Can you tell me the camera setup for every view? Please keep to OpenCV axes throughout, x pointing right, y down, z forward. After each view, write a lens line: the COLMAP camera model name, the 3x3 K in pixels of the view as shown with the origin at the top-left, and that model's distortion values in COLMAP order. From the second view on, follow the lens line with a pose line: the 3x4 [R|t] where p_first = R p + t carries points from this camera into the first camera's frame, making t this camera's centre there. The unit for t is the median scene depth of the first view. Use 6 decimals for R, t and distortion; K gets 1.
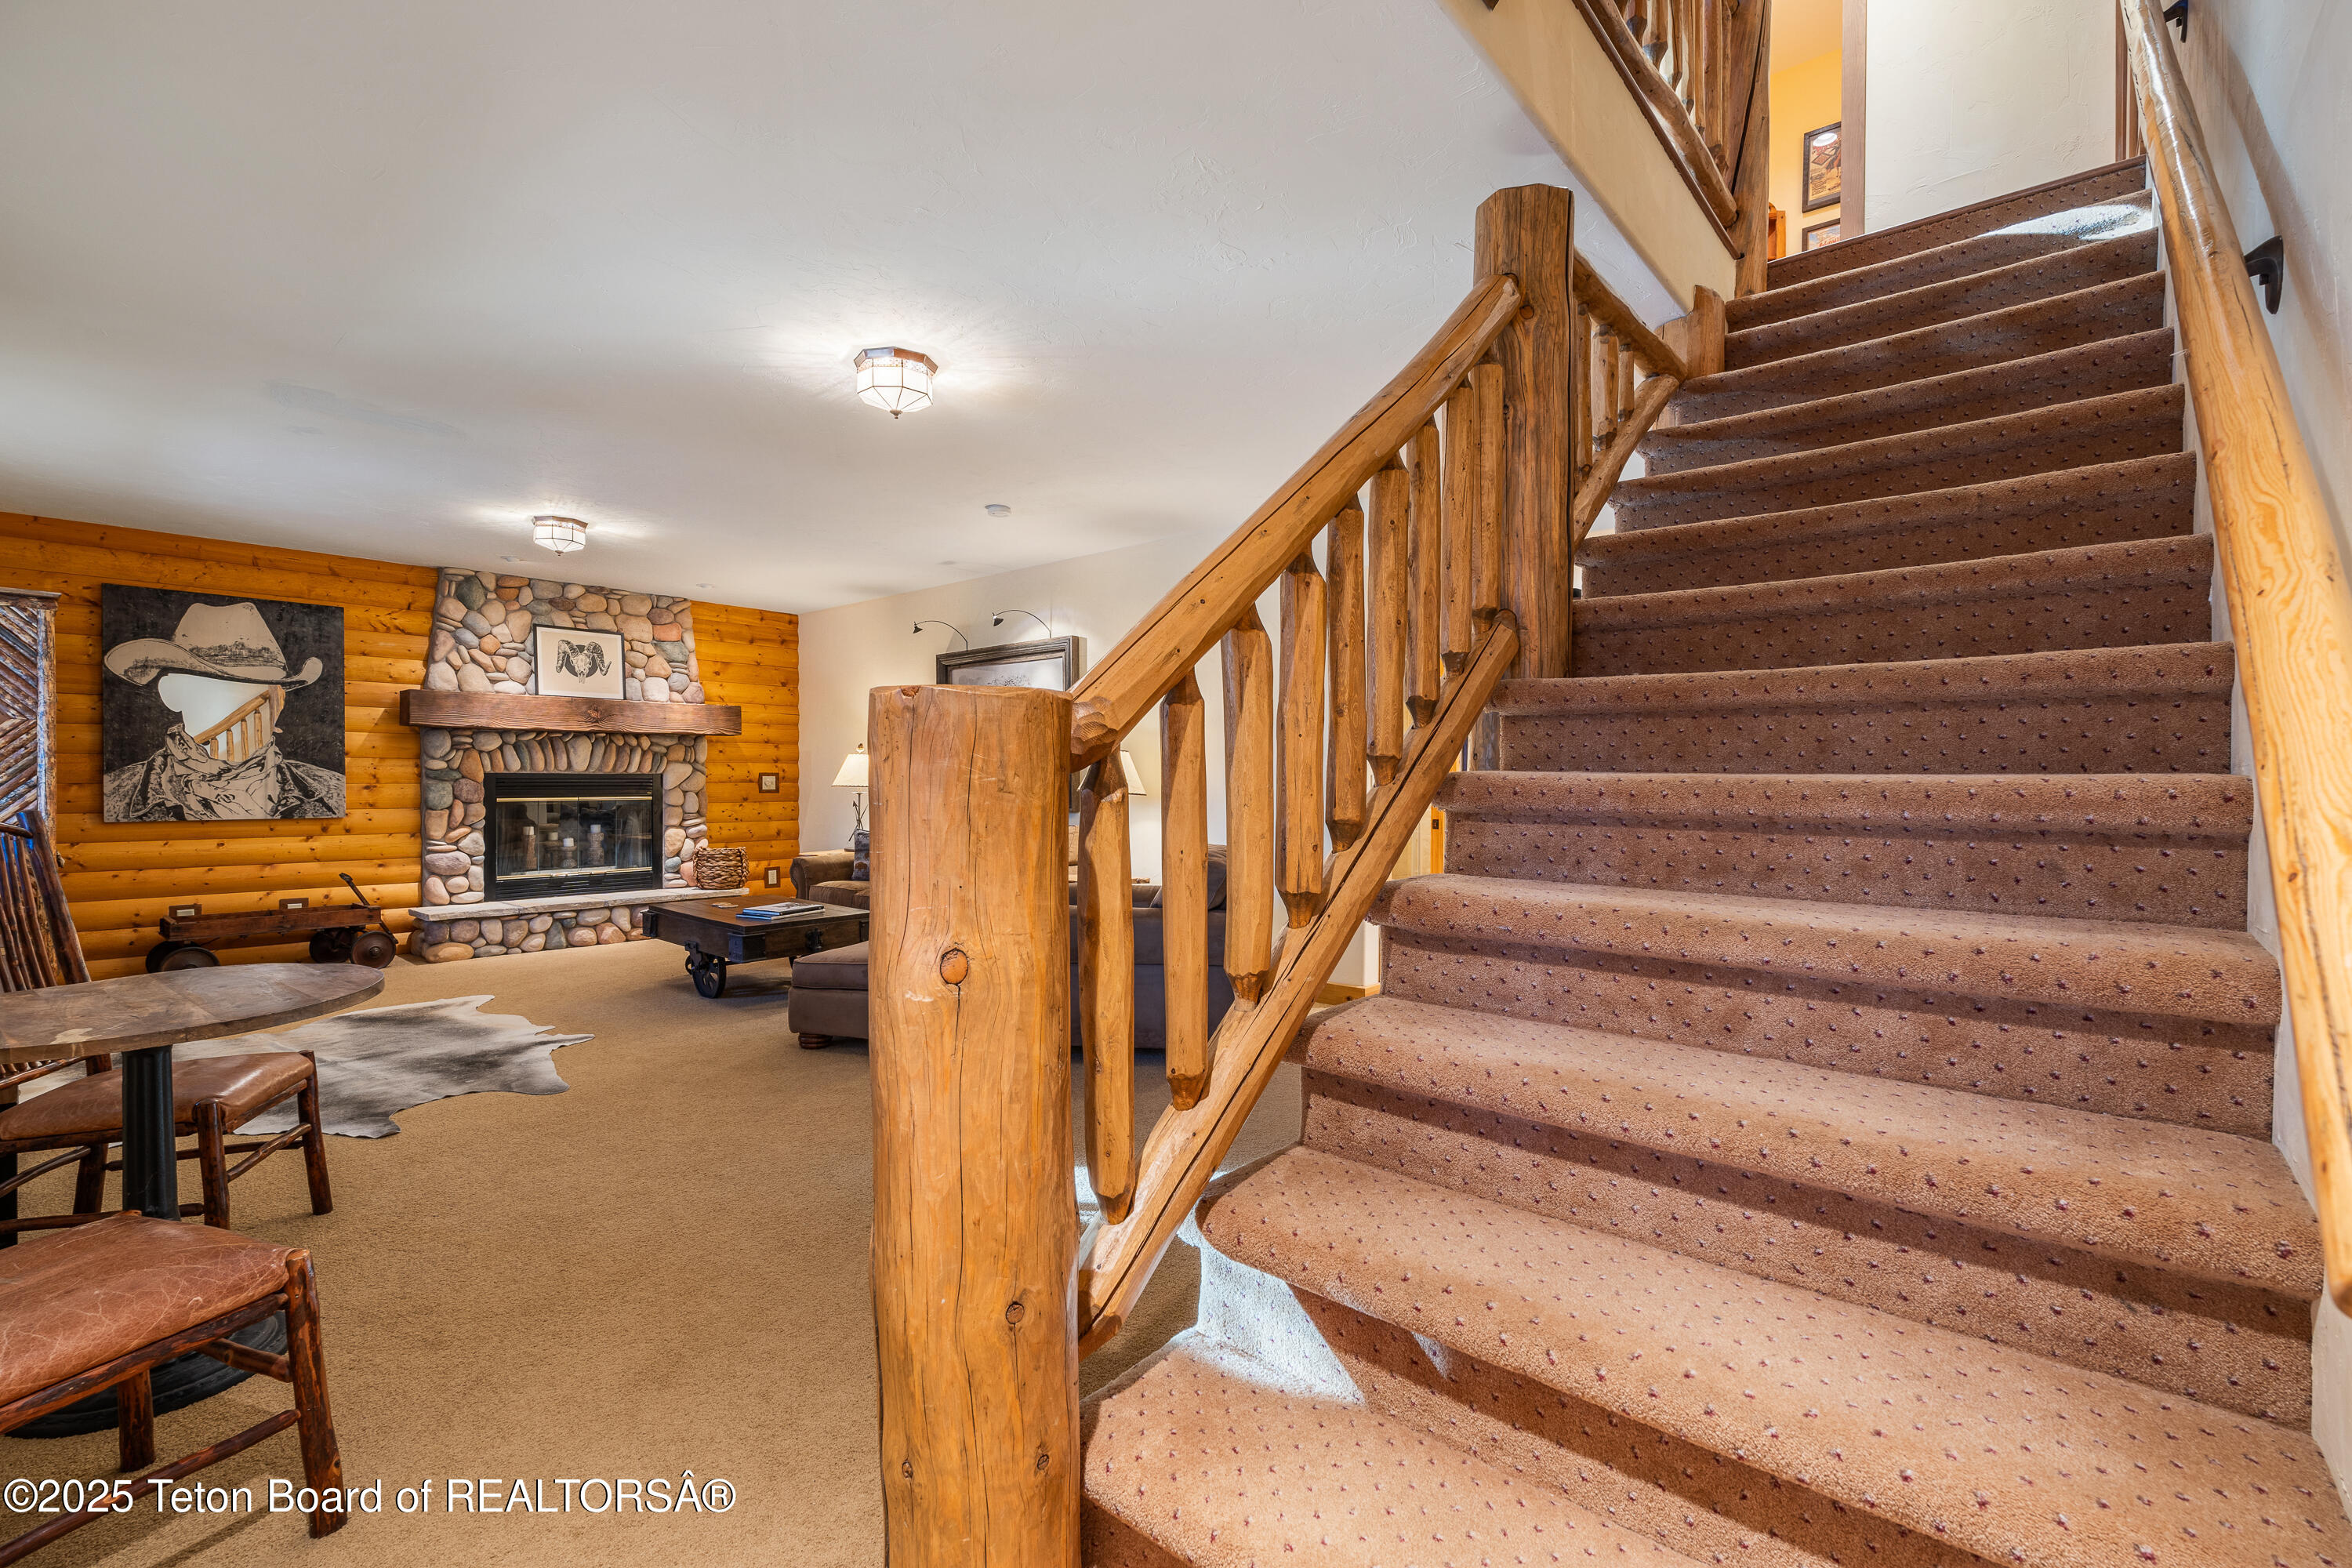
lens RADIAL K [[1017.1, 0, 1162.4], [0, 1017.1, 779.9], [0, 0, 1]] dist [-0.002508, 0.000379]
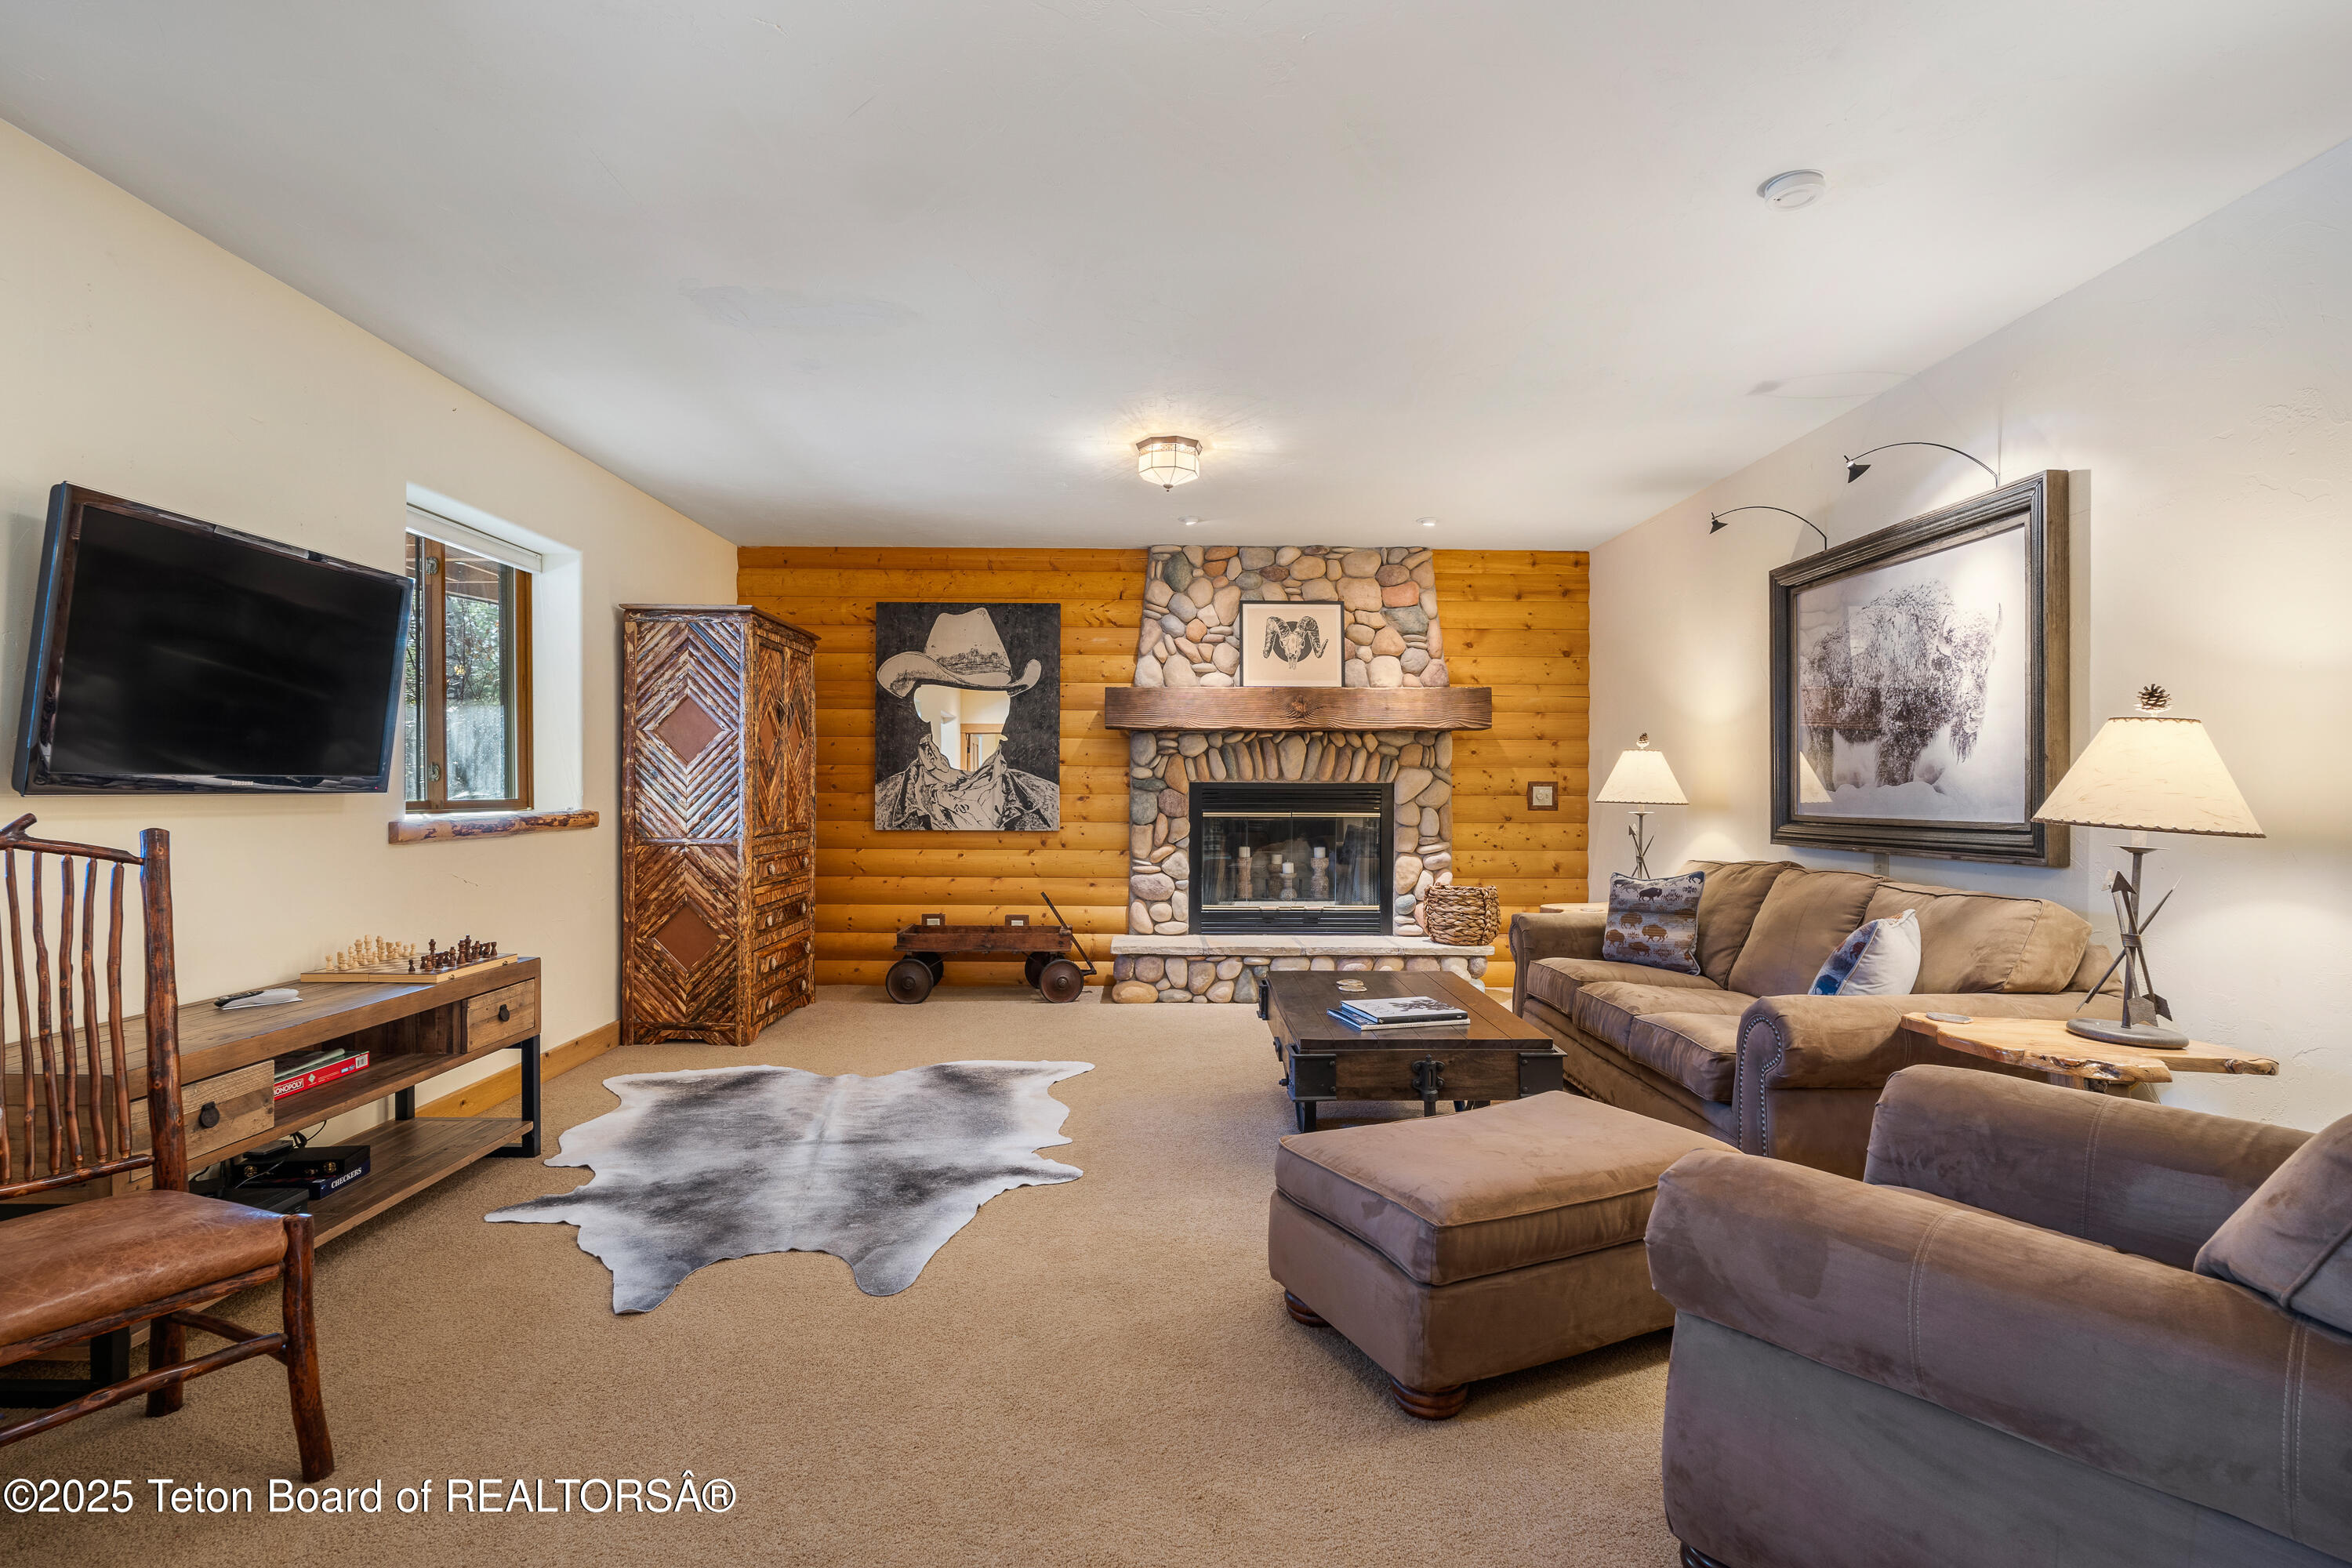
lens RADIAL K [[1118.4, 0, 1172.9], [0, 1118.4, 789.3], [0, 0, 1]] dist [-0.002226, -0.000132]
pose [[0.672088, 0.001660, -0.740470, 0.015210], [-0.003235, 0.999995, -0.000695, -0.000414], [0.740464, 0.002862, 0.672090, 0.370940]]
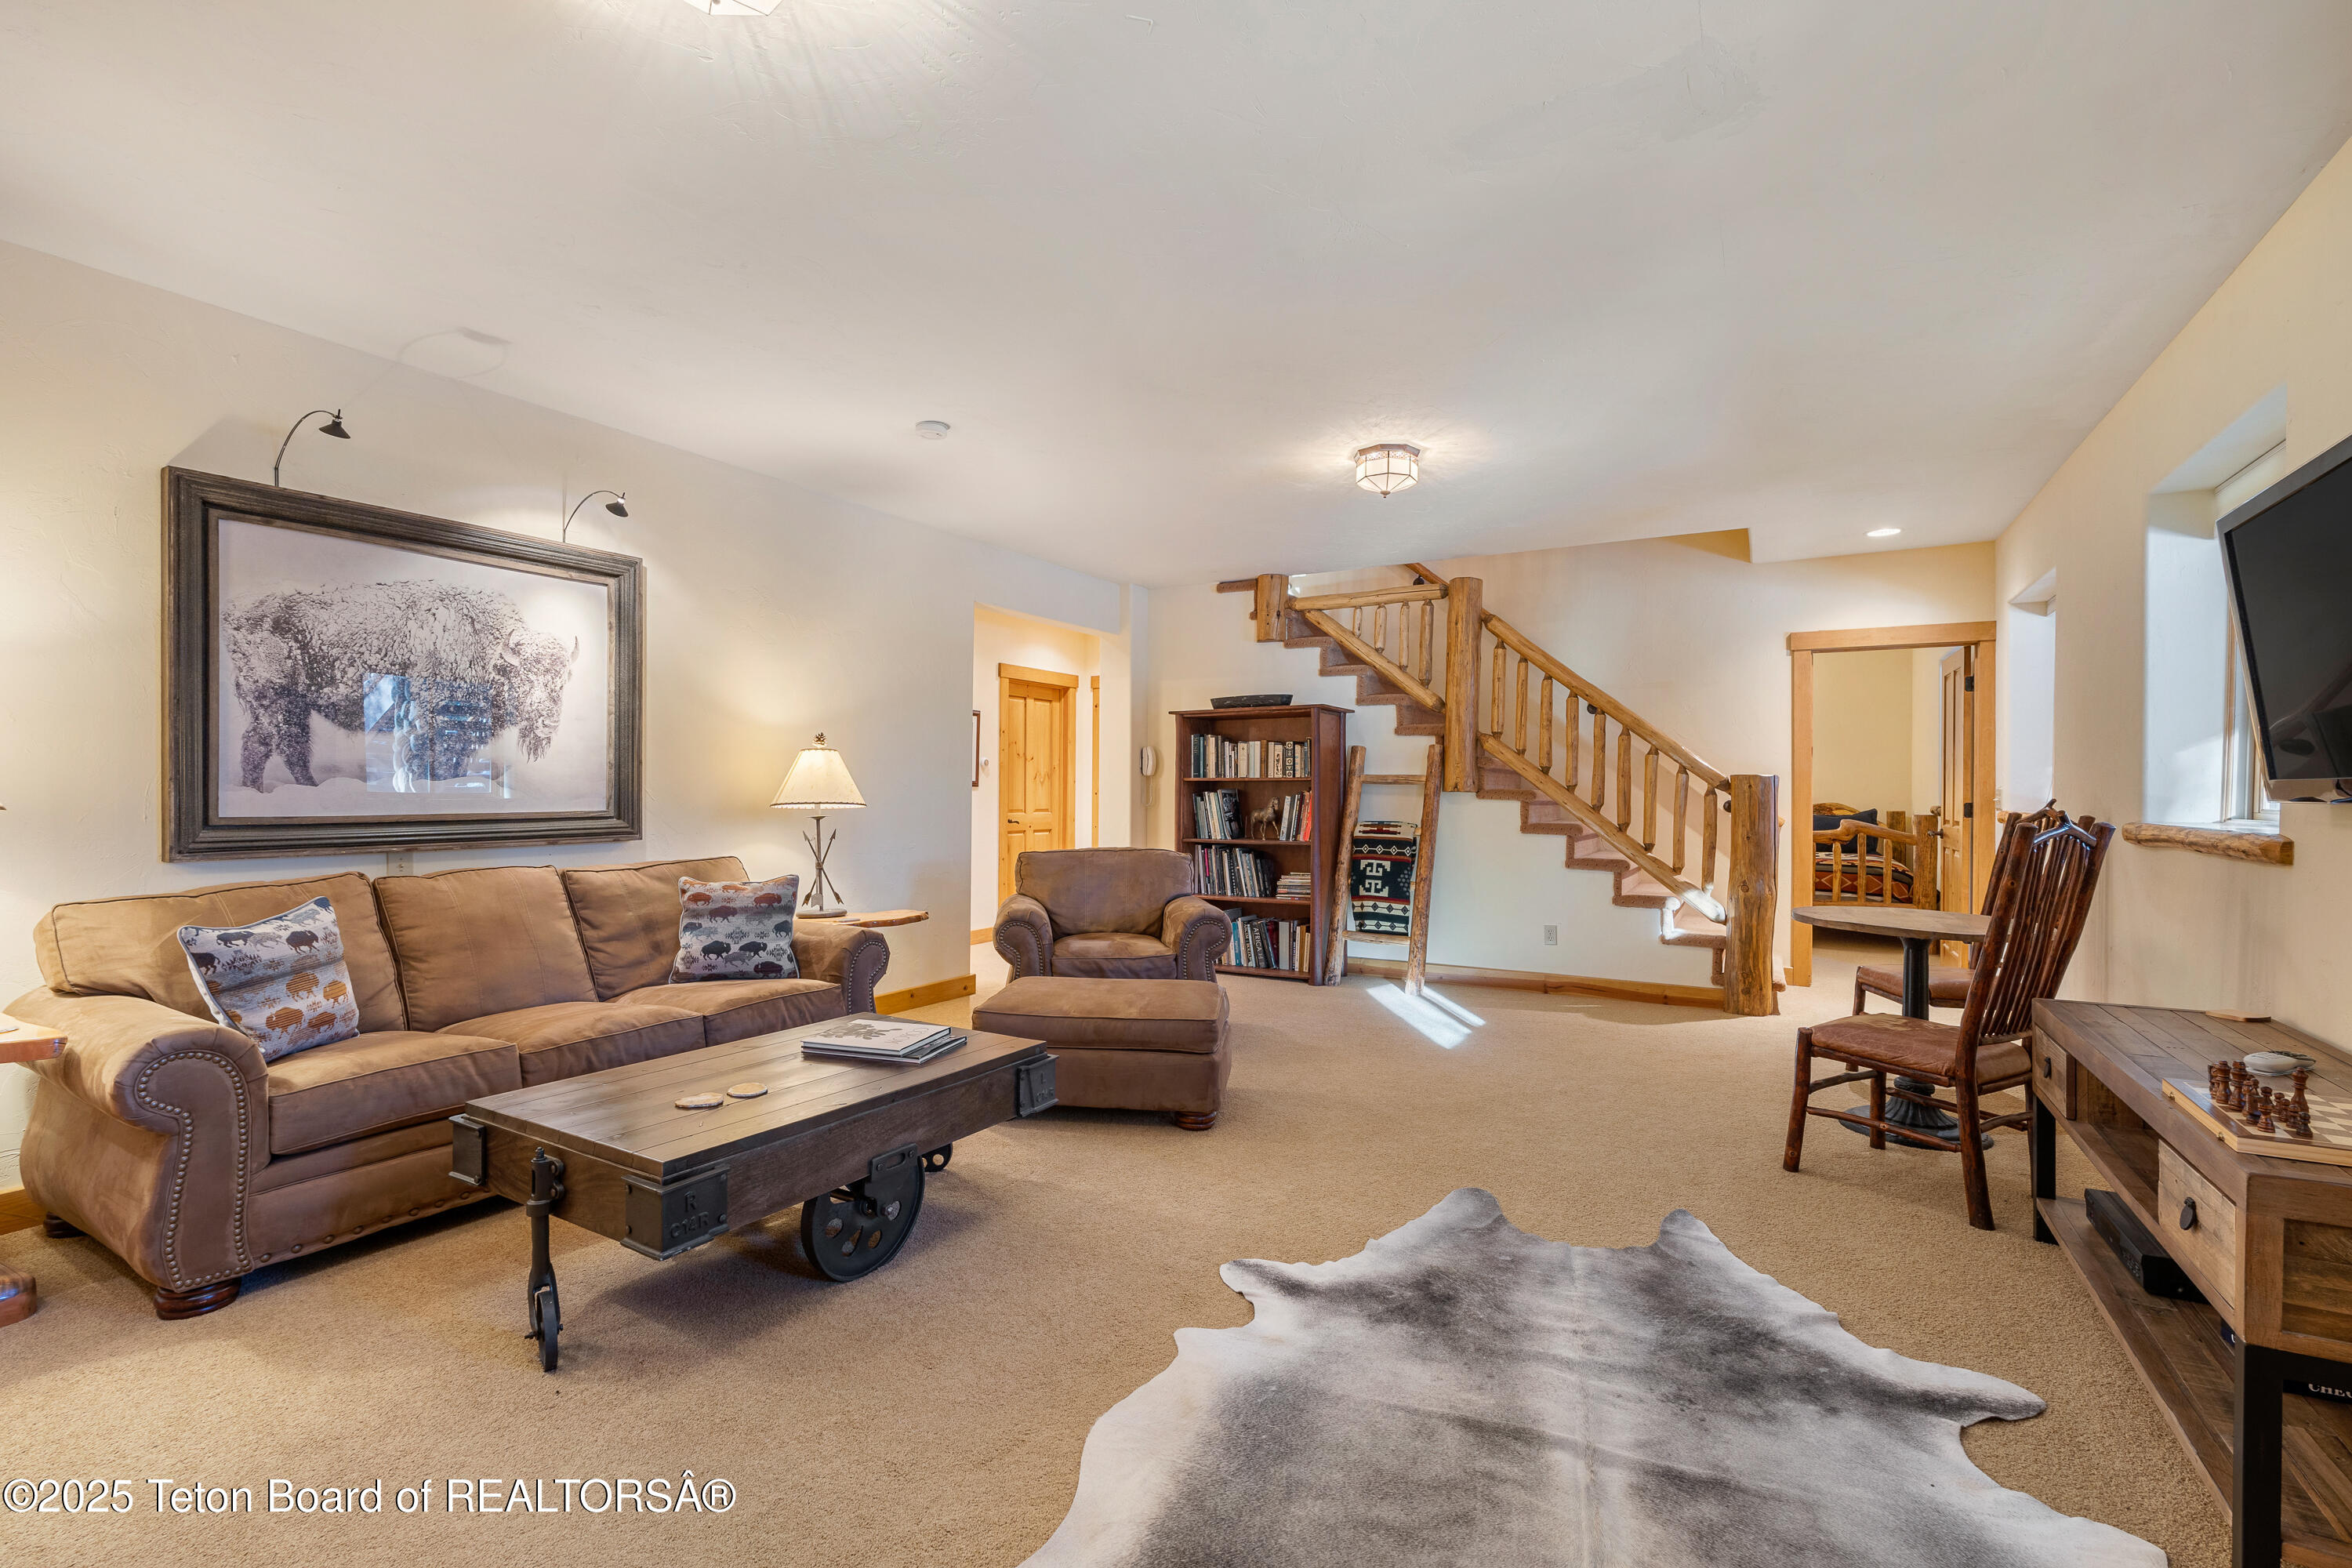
lens RADIAL K [[1038.3, 0, 1135.8], [0, 1038.3, 788.4], [0, 0, 1]] dist [-0.000451, -0.000025]
pose [[-0.158669, -0.002660, 0.987328, -0.747126], [-0.005432, 0.999984, 0.001821, -0.002626], [-0.987317, -0.005074, -0.158681, 0.768696]]
